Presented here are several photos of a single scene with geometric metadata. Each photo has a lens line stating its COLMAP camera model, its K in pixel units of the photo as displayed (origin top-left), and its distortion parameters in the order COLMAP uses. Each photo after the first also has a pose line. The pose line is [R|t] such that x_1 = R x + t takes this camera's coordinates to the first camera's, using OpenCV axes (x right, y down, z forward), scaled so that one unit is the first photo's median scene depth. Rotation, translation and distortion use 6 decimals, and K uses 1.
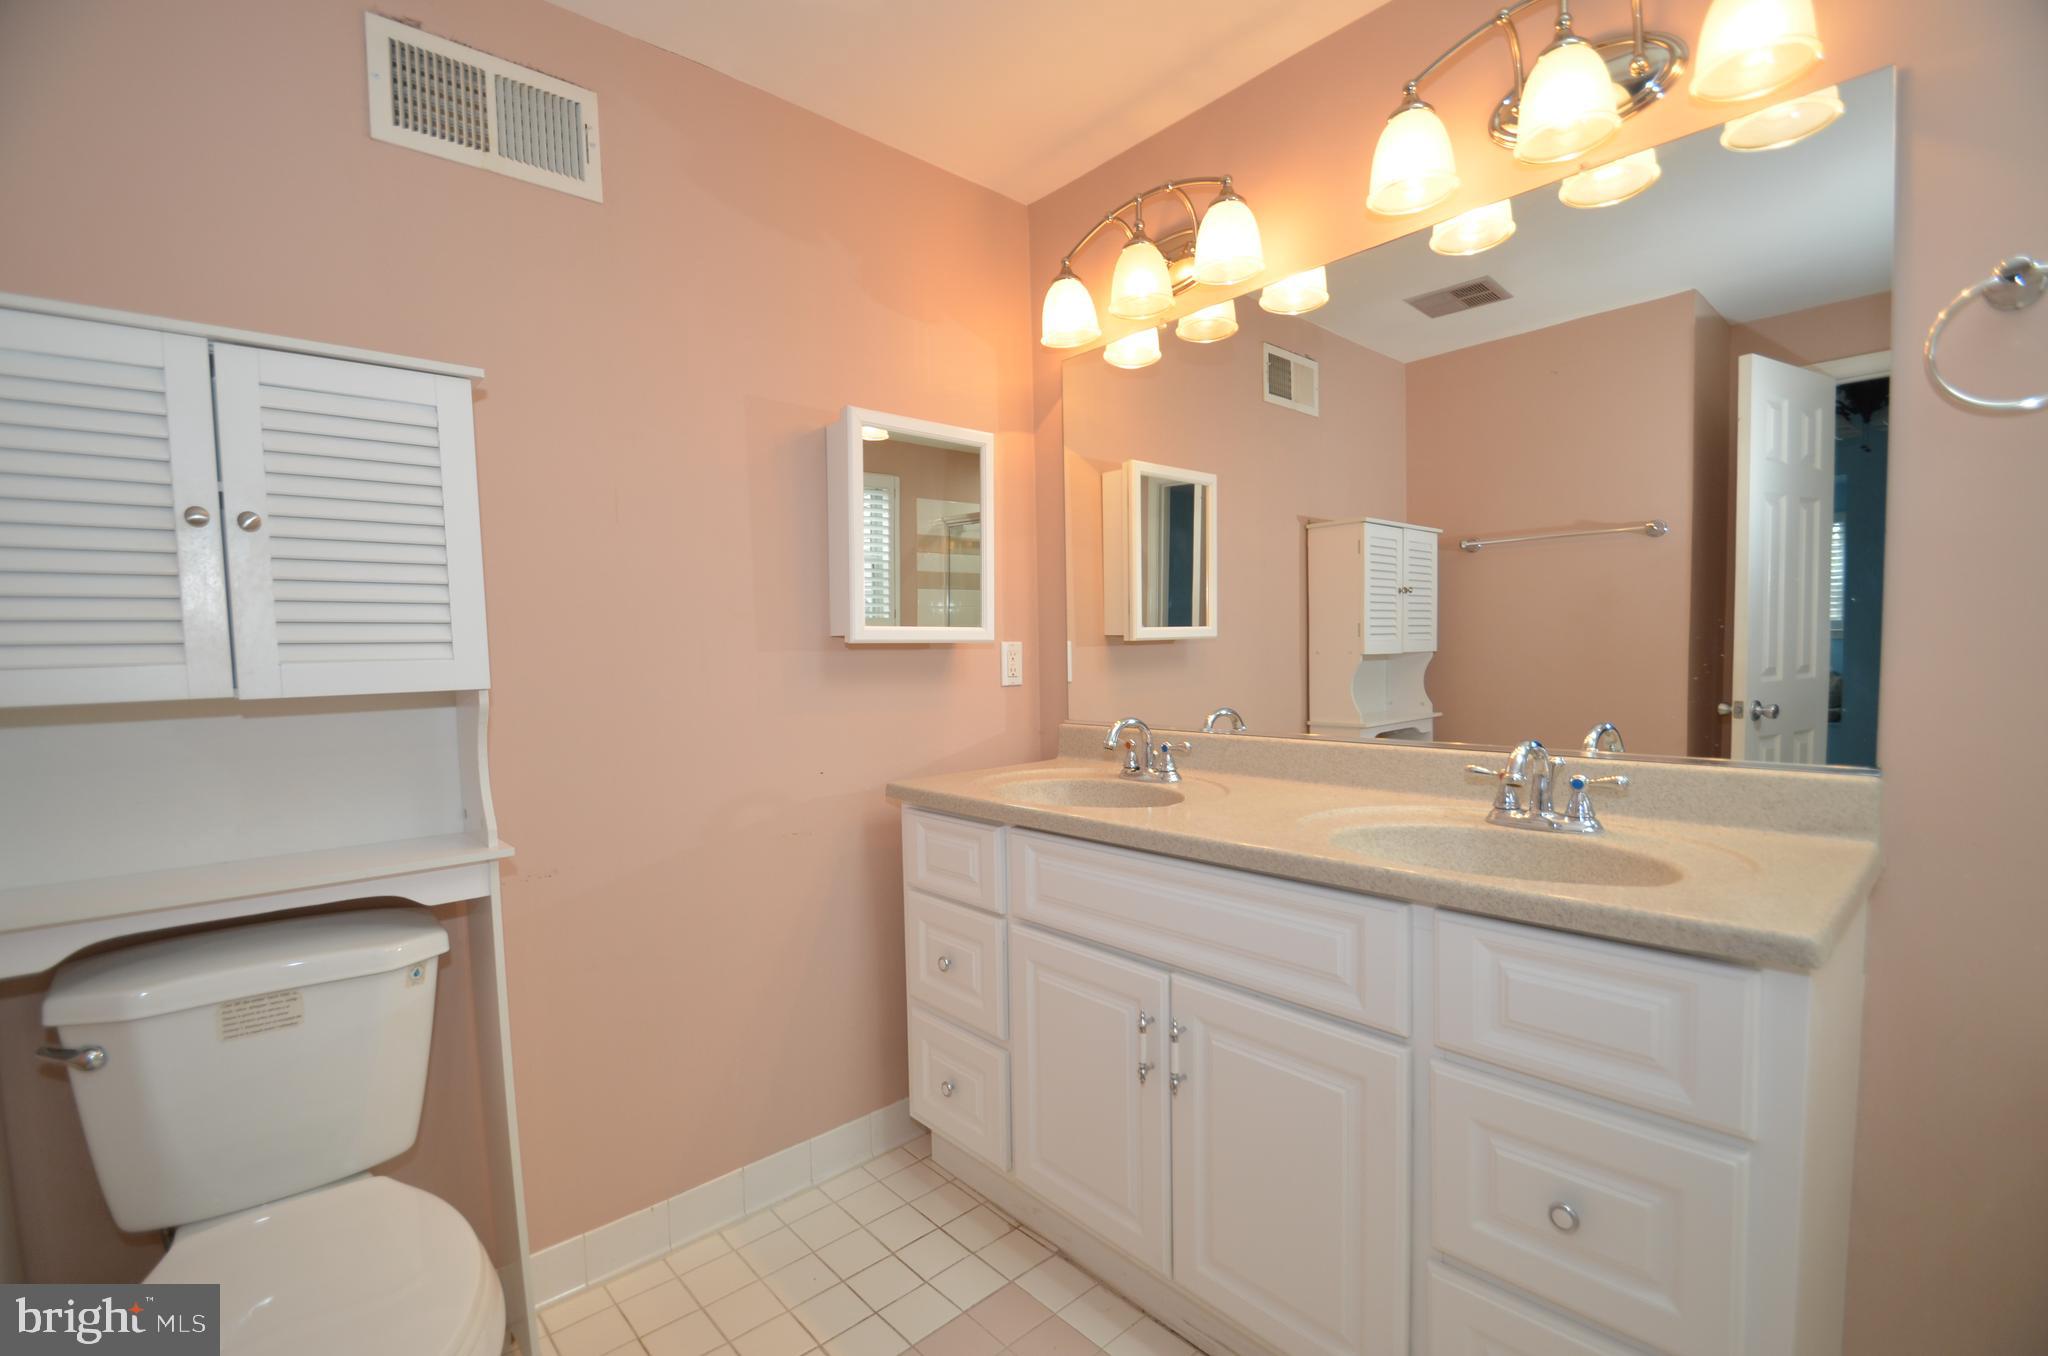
lens RADIAL K [[896.1, 0, 1023.9], [0, 896.1, 685.8], [0, 0, 1]] dist [-0.002976, -0.003358]
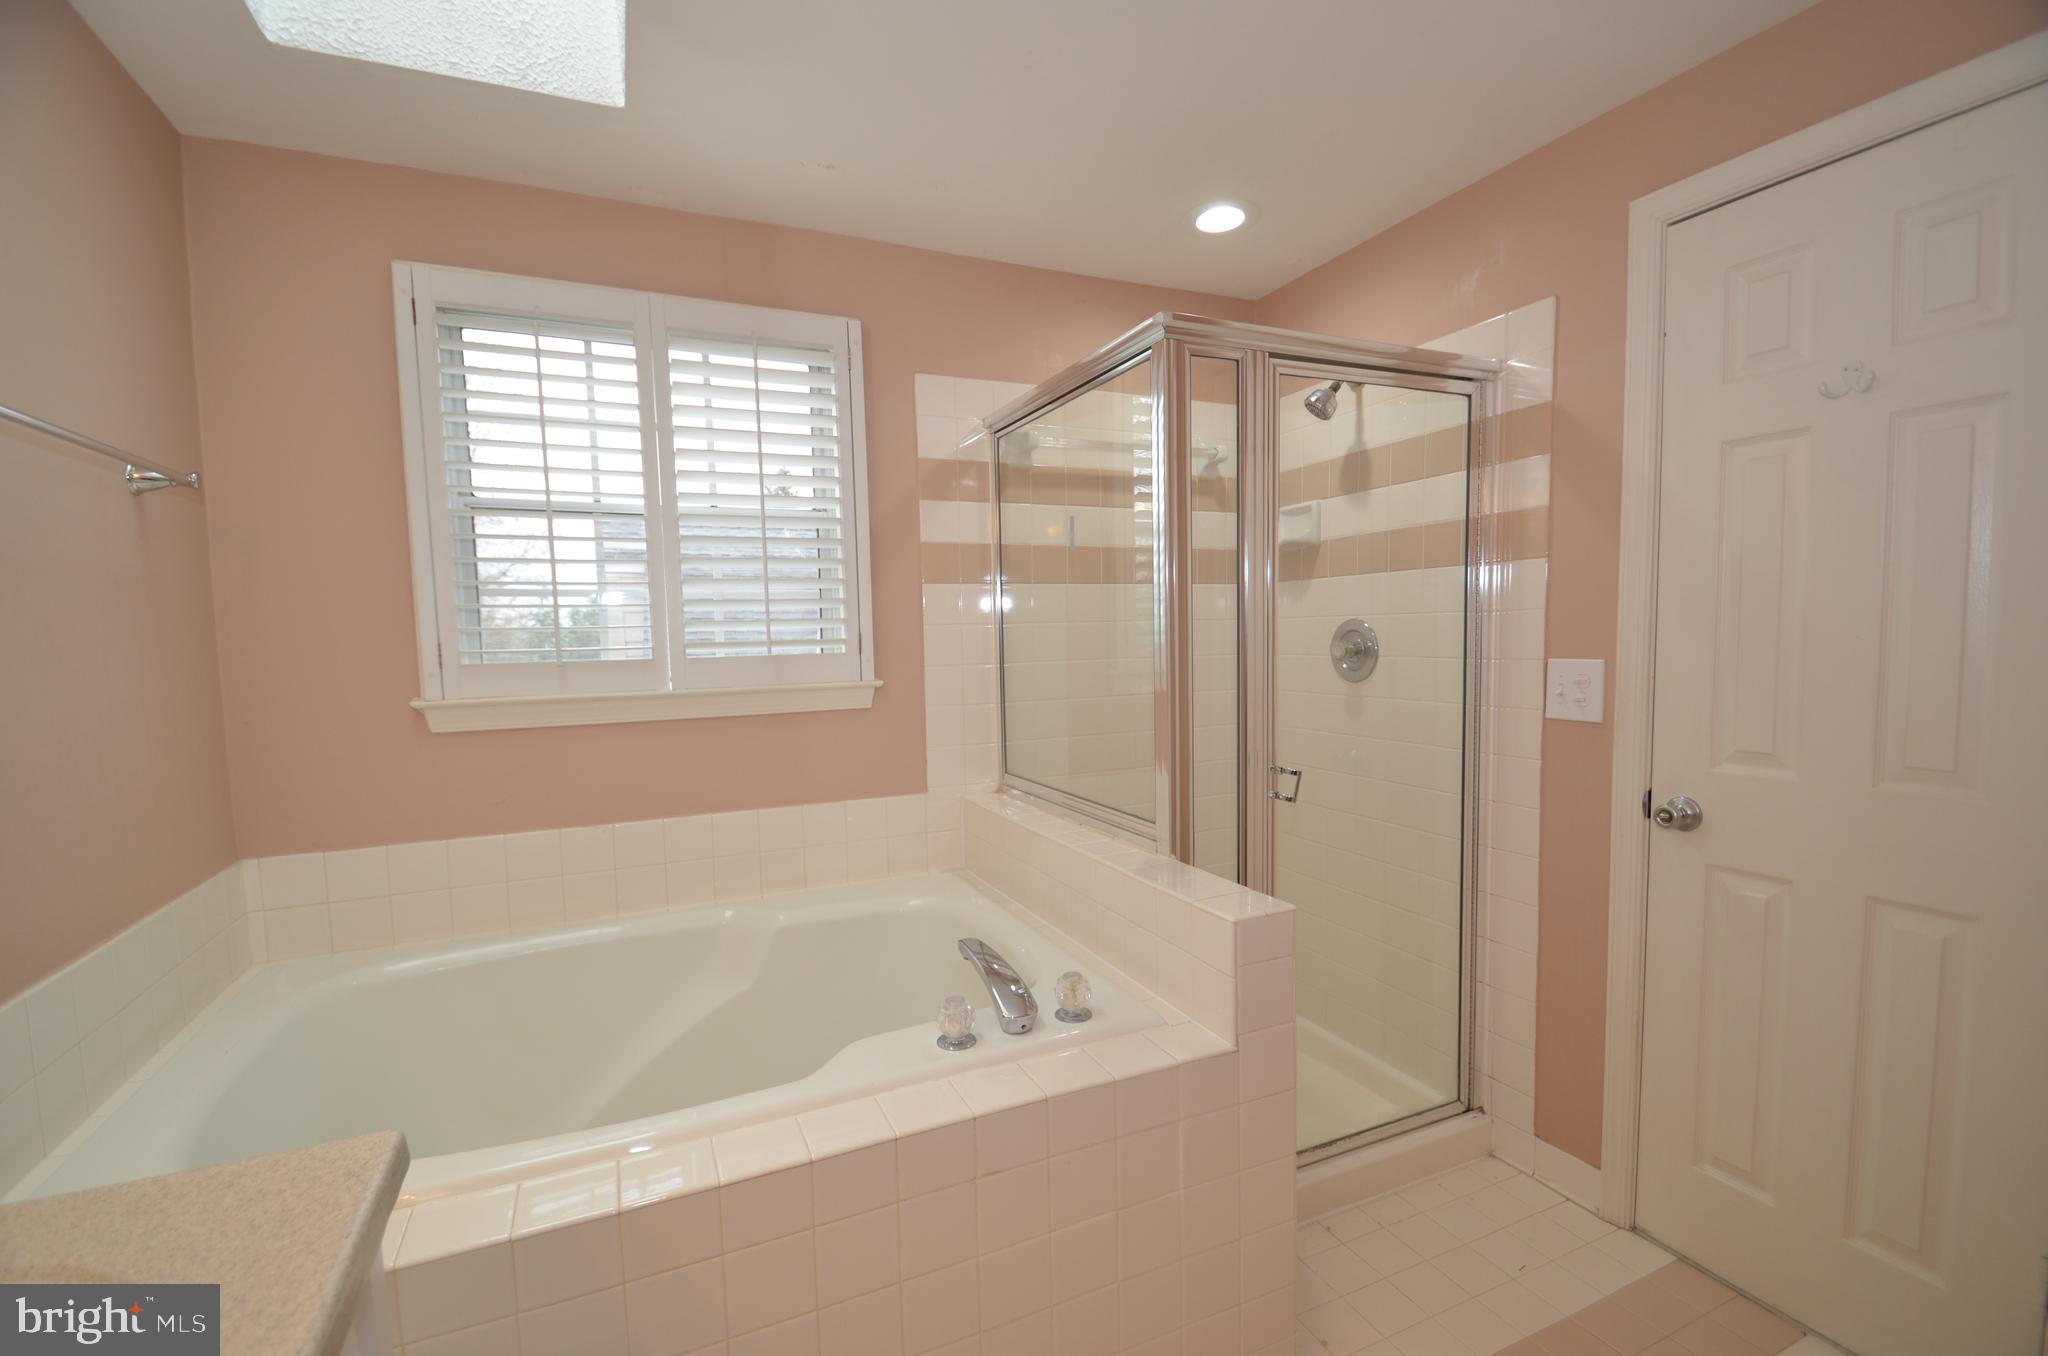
lens RADIAL K [[896.1, 0, 1024.4], [0, 896.1, 684.3], [0, 0, 1]] dist [-0.002976, -0.003358]
pose [[0.955177, 0.023916, -0.295068, 0.061324], [-0.016787, 0.999503, 0.026673, -0.071138], [0.295560, -0.020524, 0.955104, 0.595227]]
